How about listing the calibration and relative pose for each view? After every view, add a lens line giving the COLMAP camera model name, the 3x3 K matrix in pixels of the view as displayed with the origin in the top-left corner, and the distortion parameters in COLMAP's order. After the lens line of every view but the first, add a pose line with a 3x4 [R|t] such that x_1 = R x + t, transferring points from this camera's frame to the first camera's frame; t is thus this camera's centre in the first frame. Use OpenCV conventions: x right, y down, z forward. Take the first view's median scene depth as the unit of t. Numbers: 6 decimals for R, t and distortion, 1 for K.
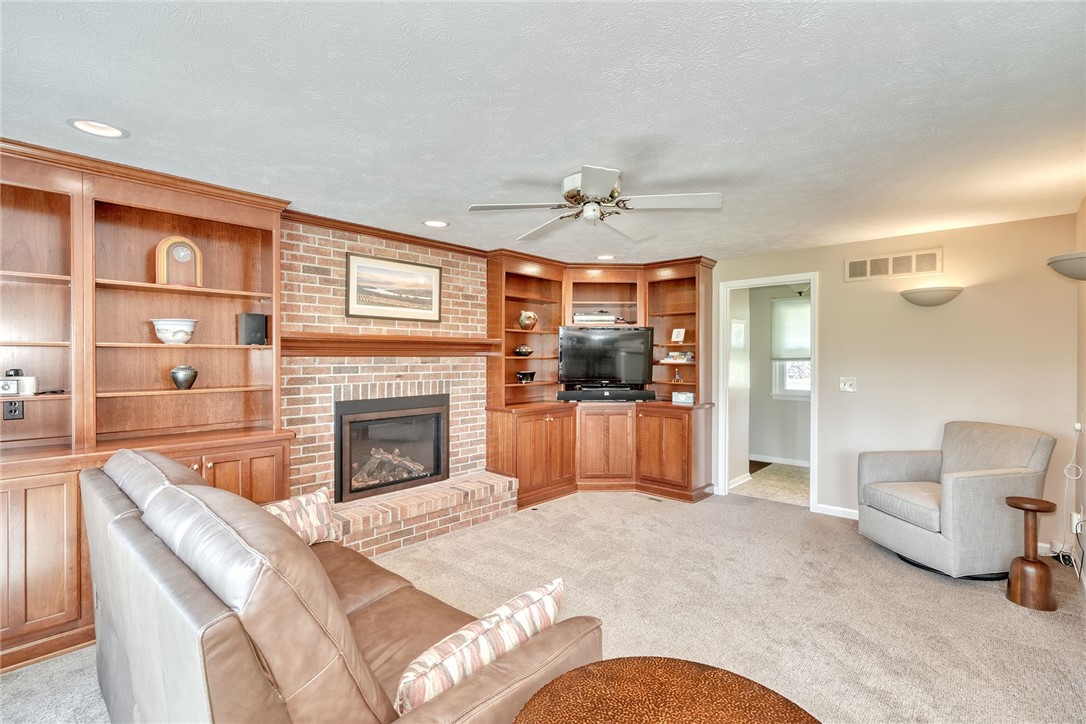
lens RADIAL K [[501.1, 0, 539.9], [0, 501.1, 361.3], [0, 0, 1]] dist [-0.007595, 0.004657]
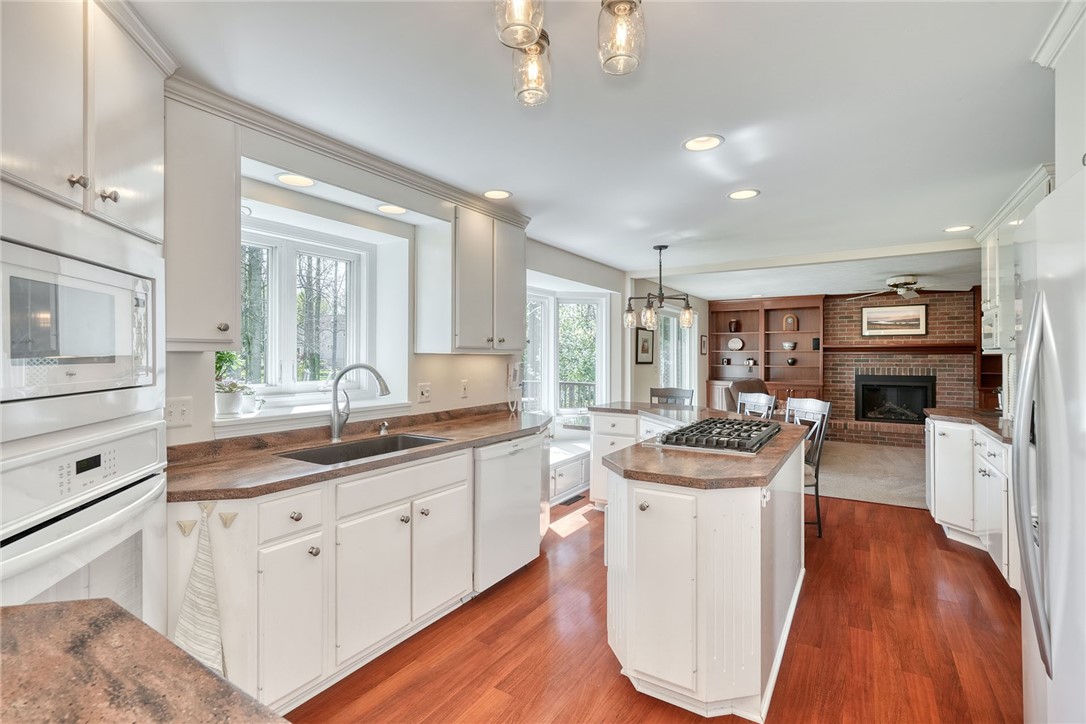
lens RADIAL K [[503.6, 0, 540.6], [0, 503.6, 354.9], [0, 0, 1]] dist [0.000314, 0.000482]
pose [[0.167673, 0.000001, -0.985843, 1.386555], [-0.007529, 0.999971, -0.001280, 0.004862], [0.985814, 0.007637, 0.167668, -0.670889]]
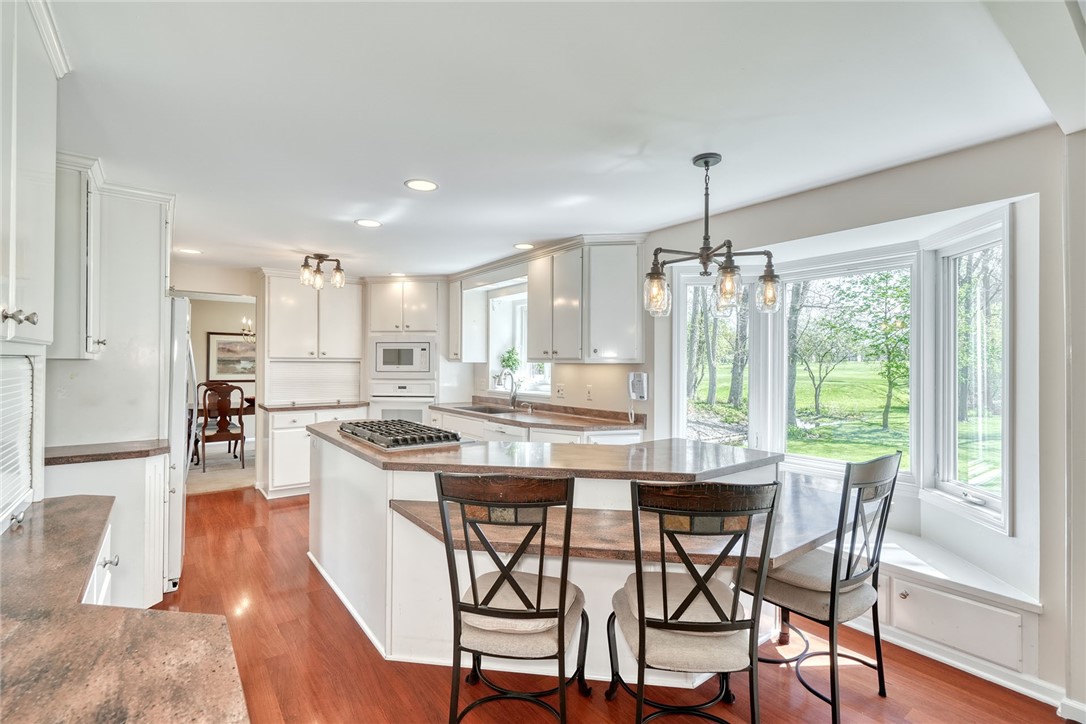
lens RADIAL K [[501.1, 0, 539.9], [0, 501.1, 361.3], [0, 0, 1]] dist [-0.007595, 0.004657]
pose [[-0.982597, -0.003837, 0.185711, 0.411810], [-0.003634, 0.999992, 0.001430, -0.002145], [-0.185715, 0.000730, -0.982603, 0.387956]]
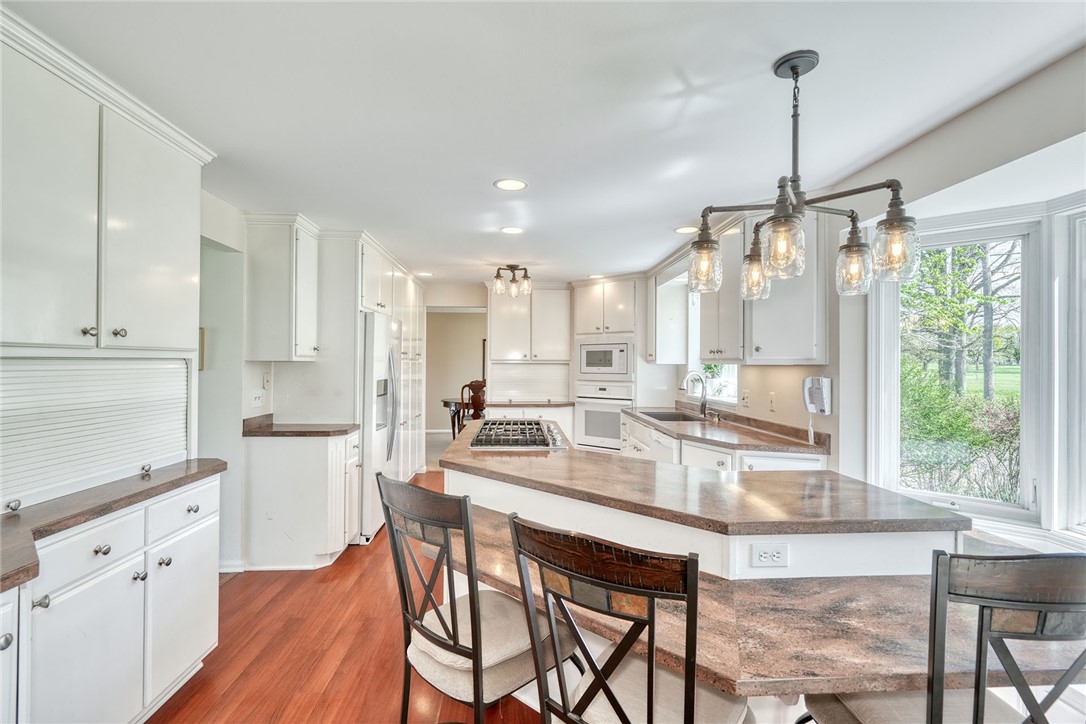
lens RADIAL K [[501.1, 0, 539.9], [0, 501.1, 361.3], [0, 0, 1]] dist [-0.007595, 0.004657]
pose [[-0.709956, 0.000201, 0.704246, 0.194915], [-0.001210, 0.999998, -0.001504, -0.000978], [-0.704245, -0.001920, -0.709954, 0.201084]]
